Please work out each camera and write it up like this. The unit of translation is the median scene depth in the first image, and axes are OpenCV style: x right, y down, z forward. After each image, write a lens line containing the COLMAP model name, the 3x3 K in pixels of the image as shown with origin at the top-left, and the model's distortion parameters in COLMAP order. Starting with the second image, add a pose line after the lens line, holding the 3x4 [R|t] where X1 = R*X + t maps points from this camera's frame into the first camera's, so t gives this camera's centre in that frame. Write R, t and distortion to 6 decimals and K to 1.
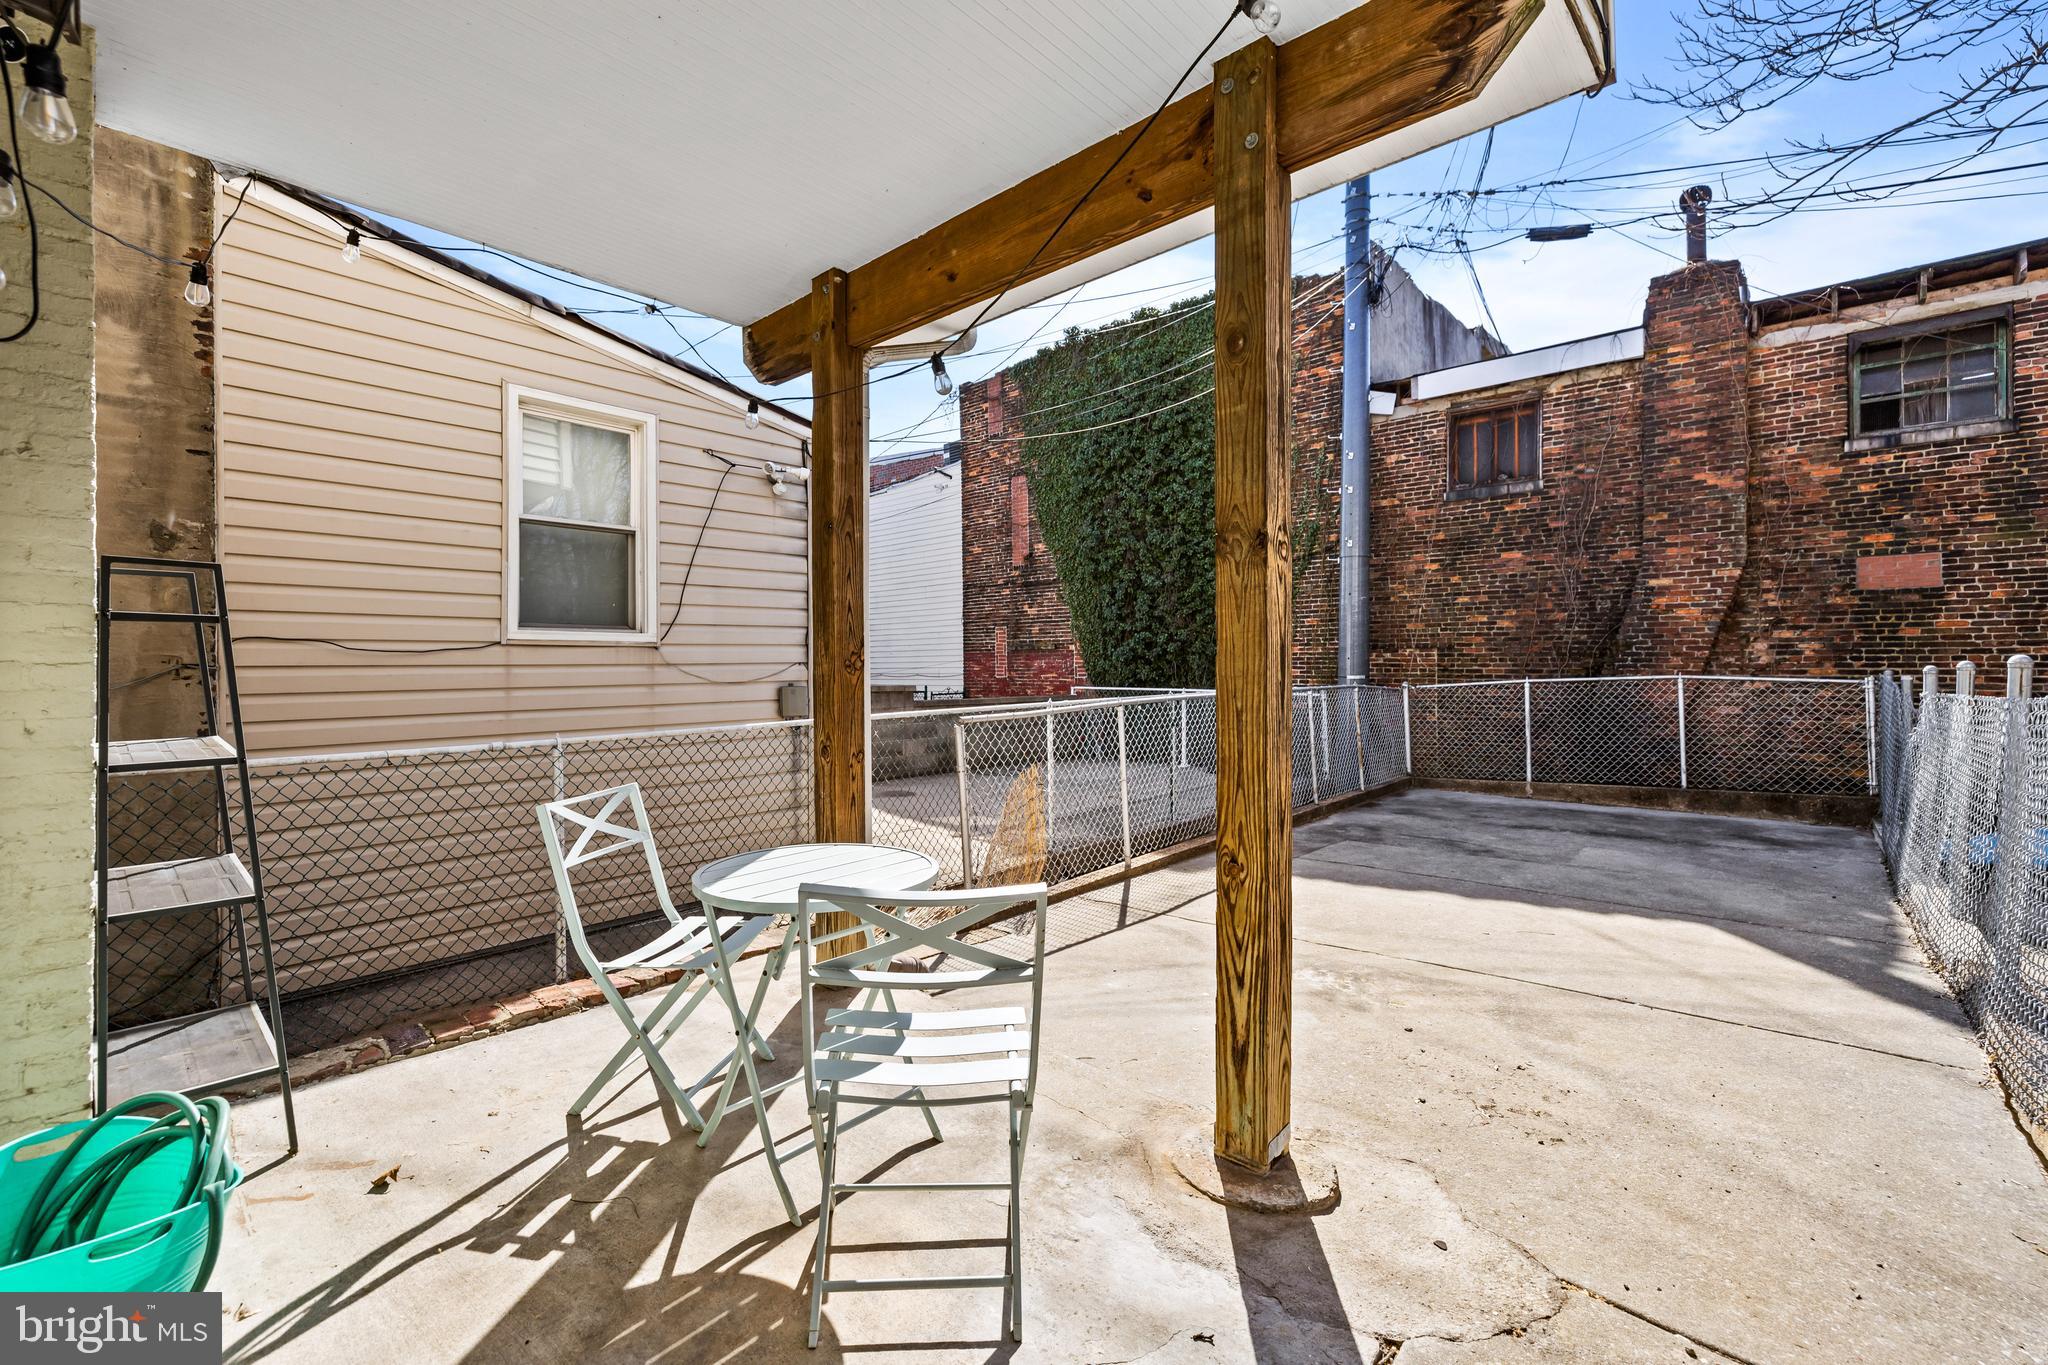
lens RADIAL K [[867.9, 0, 1004.3], [0, 867.9, 663.8], [0, 0, 1]] dist [0.003928, 0.000363]
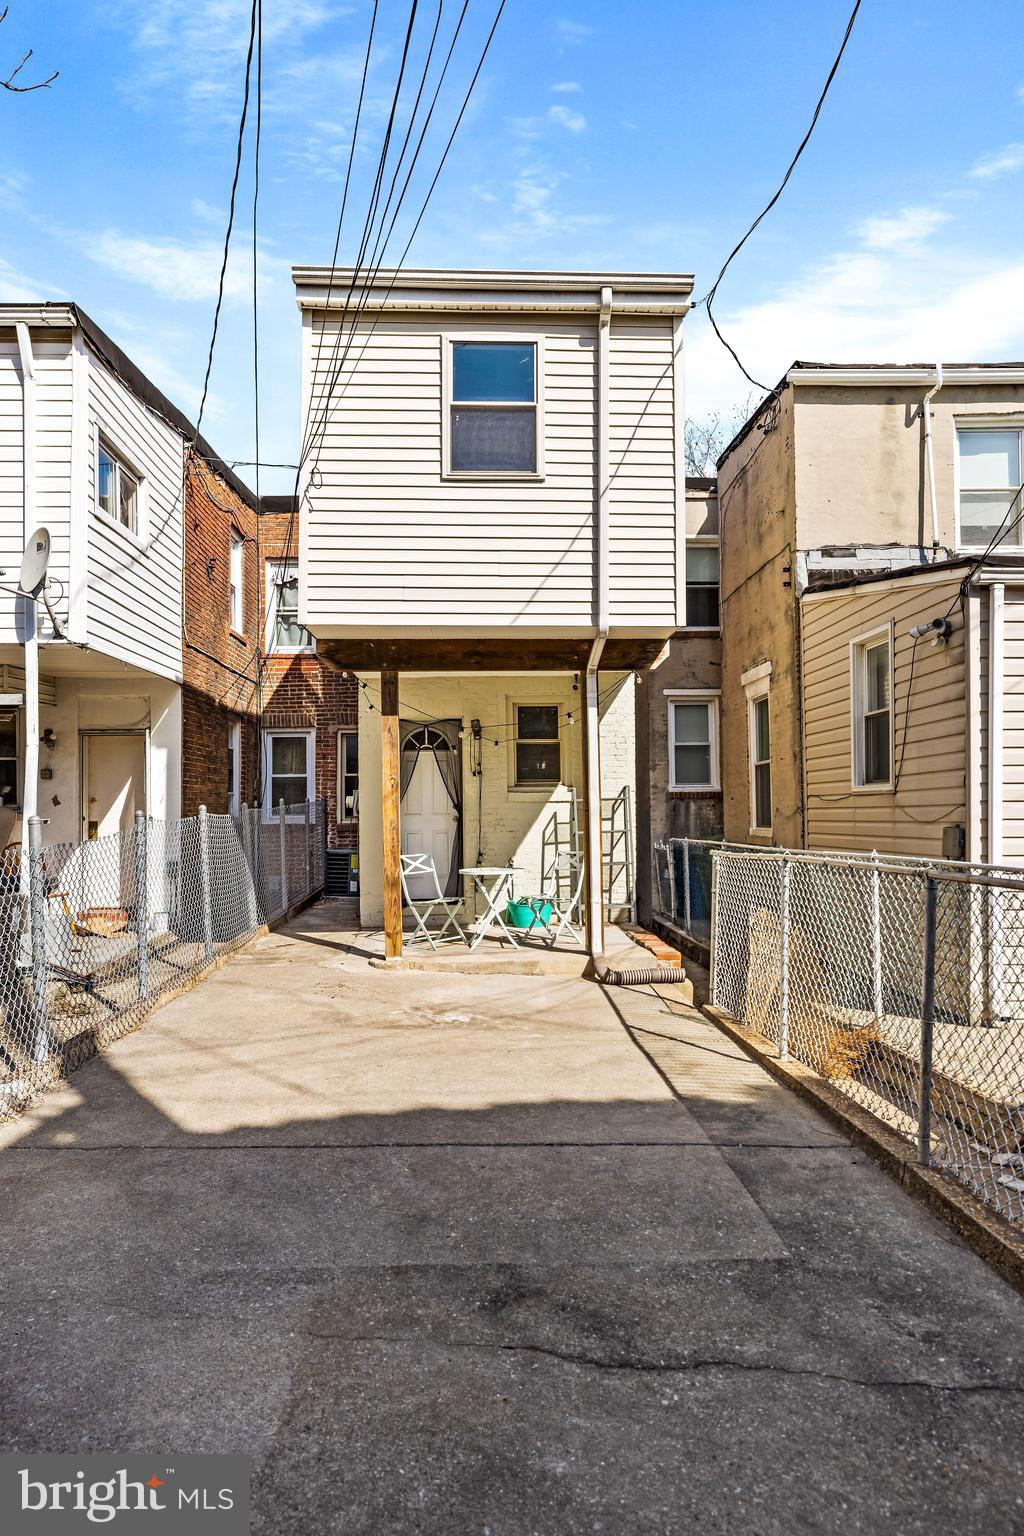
lens RADIAL K [[925.2, 0, 494.2], [0, 925.2, 780.9], [0, 0, 1]] dist [-0.001179, 0.003766]
pose [[-0.719664, -0.009816, -0.694253, 0.626013], [0.016773, 0.999362, -0.031517, -0.002553], [0.694120, -0.034326, -0.719041, 0.967161]]
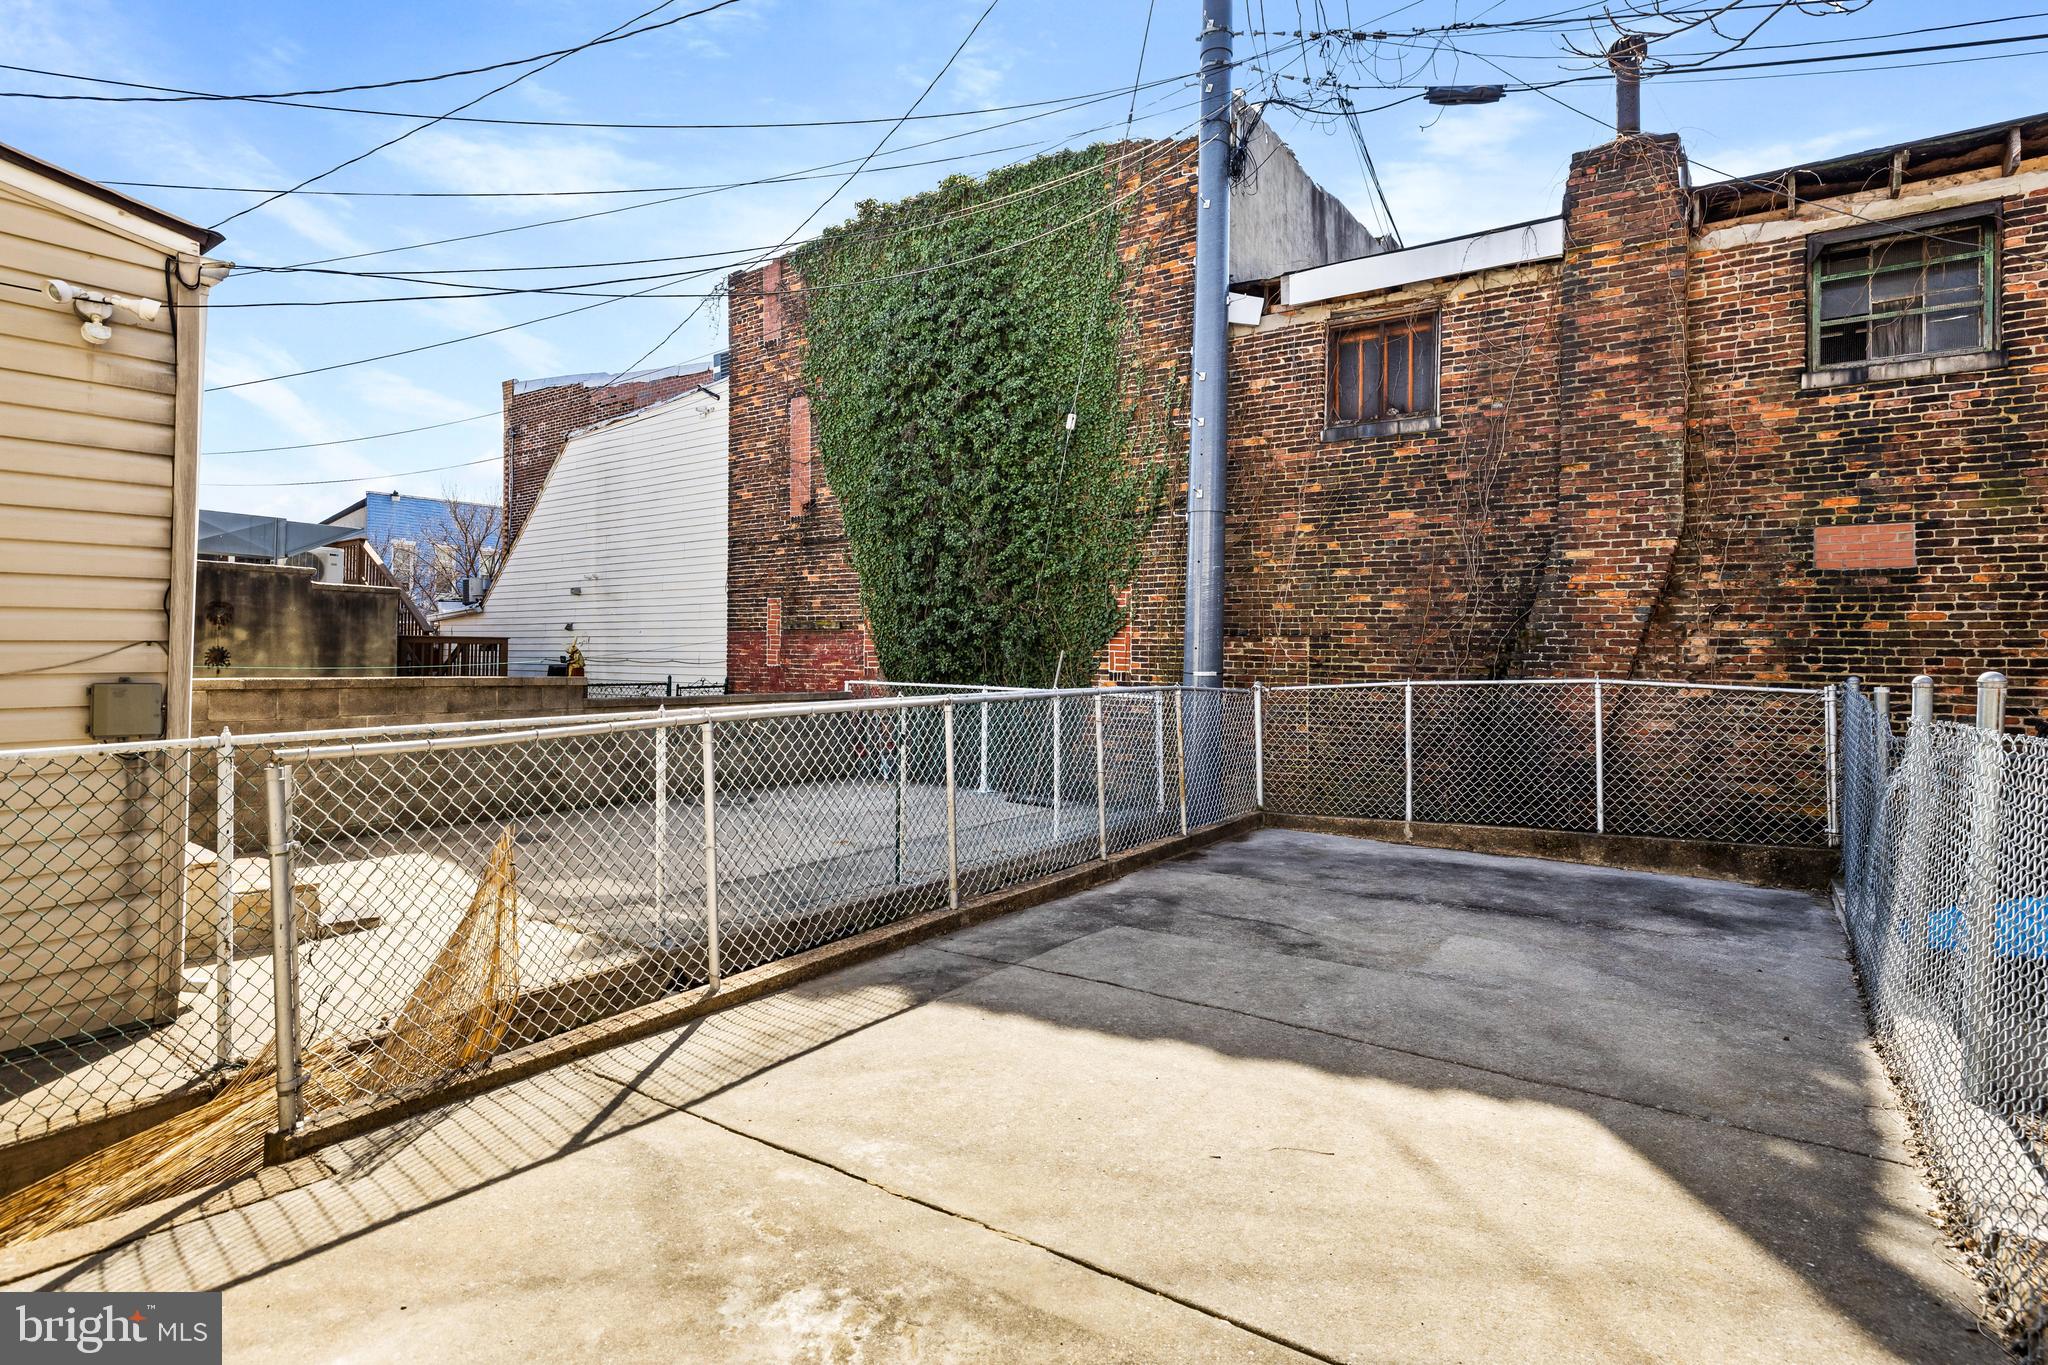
lens RADIAL K [[1028.6, 0, 999.1], [0, 1028.6, 643.2], [0, 0, 1]] dist [-0.007557, 0.004606]
pose [[0.993892, 0.016952, 0.109050, 0.170713], [-0.016434, 0.999849, -0.005643, -0.003877], [-0.109129, 0.003817, 0.994020, 0.184050]]
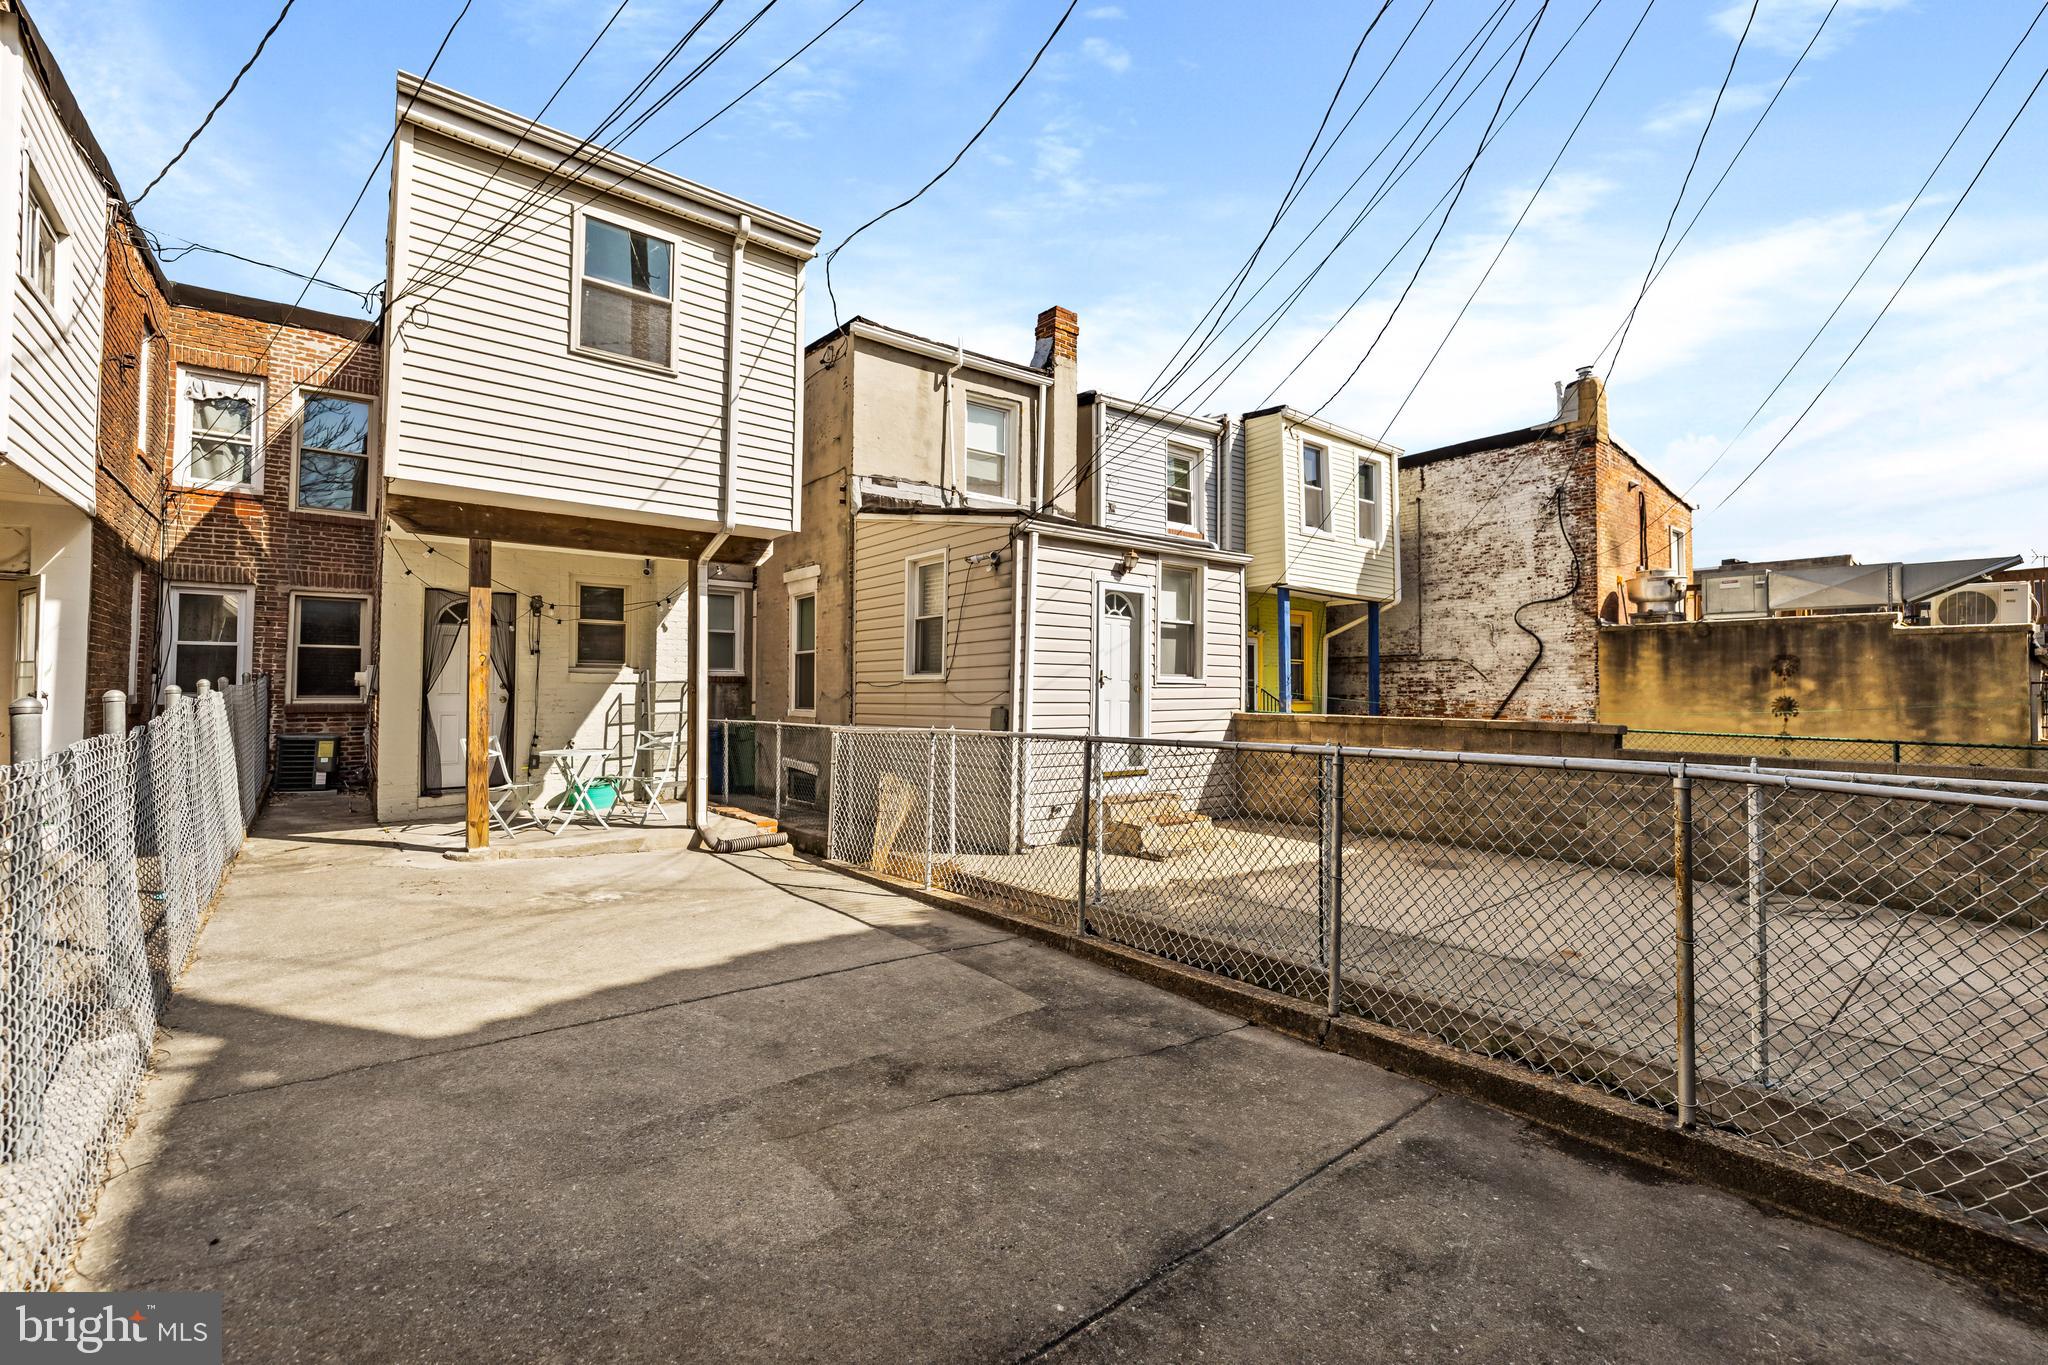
lens RADIAL K [[867.9, 0, 1010.3], [0, 867.9, 665.1], [0, 0, 1]] dist [0.003928, 0.000363]
pose [[-0.161299, -0.026108, -0.986560, 0.768797], [0.002169, 0.999638, -0.026809, -0.003912], [0.986903, -0.006465, -0.161184, 0.849004]]
